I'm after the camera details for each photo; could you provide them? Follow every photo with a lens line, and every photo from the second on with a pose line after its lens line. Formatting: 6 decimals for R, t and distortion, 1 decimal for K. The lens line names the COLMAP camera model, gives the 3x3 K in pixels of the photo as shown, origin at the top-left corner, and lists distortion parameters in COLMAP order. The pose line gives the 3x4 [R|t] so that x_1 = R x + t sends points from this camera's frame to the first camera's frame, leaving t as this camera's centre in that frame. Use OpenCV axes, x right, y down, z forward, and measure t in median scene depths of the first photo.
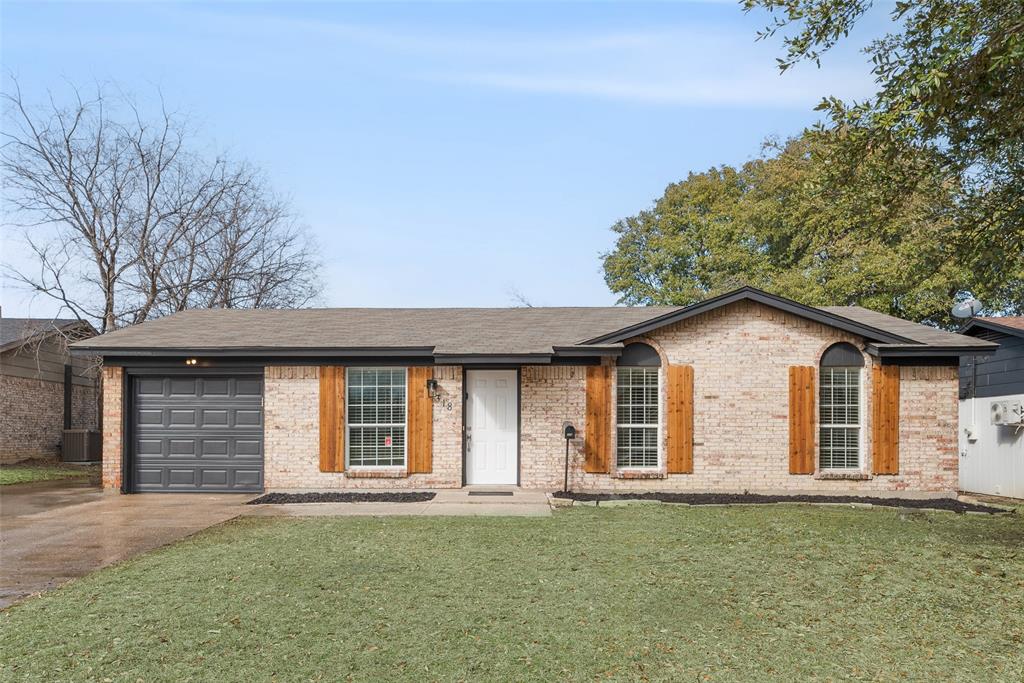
lens RADIAL K [[408.9, 0, 513.3], [0, 408.9, 362.0], [0, 0, 1]] dist [0.001965, 0.000178]
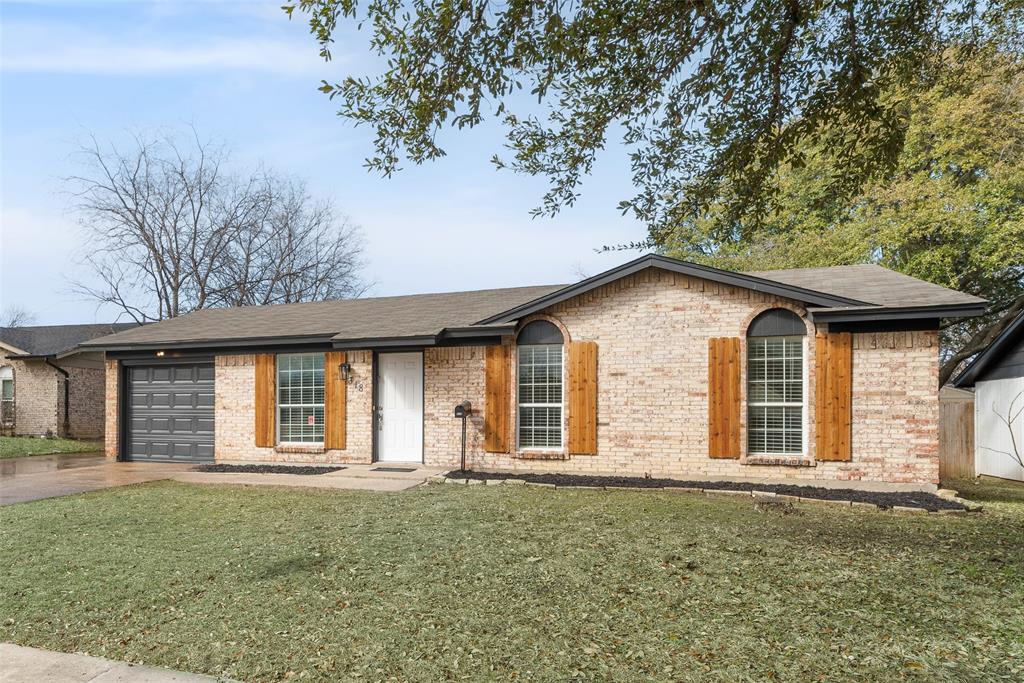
lens RADIAL K [[412.3, 0, 513.1], [0, 412.3, 344.2], [0, 0, 1]] dist [0.002271, 0.000261]
pose [[0.977358, -0.035530, -0.208588, 0.456080], [0.035098, 0.999367, -0.005773, 0.013885], [0.208662, -0.001679, 0.977986, 0.022411]]
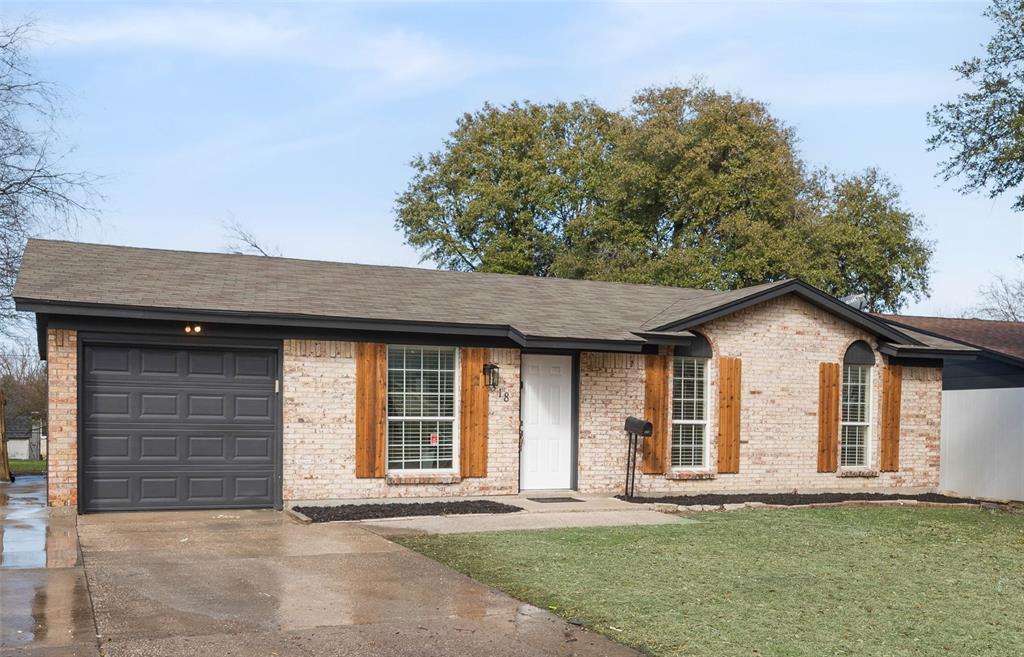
lens RADIAL K [[522.2, 0, 416.9], [0, 522.2, 346.5], [0, 0, 1]] dist [0.001861, 0.000089]
pose [[0.971013, 0.042207, 0.235270, -0.574434], [-0.046568, 0.998830, 0.013012, 0.000592], [-0.234445, -0.023591, 0.971843, 0.012337]]
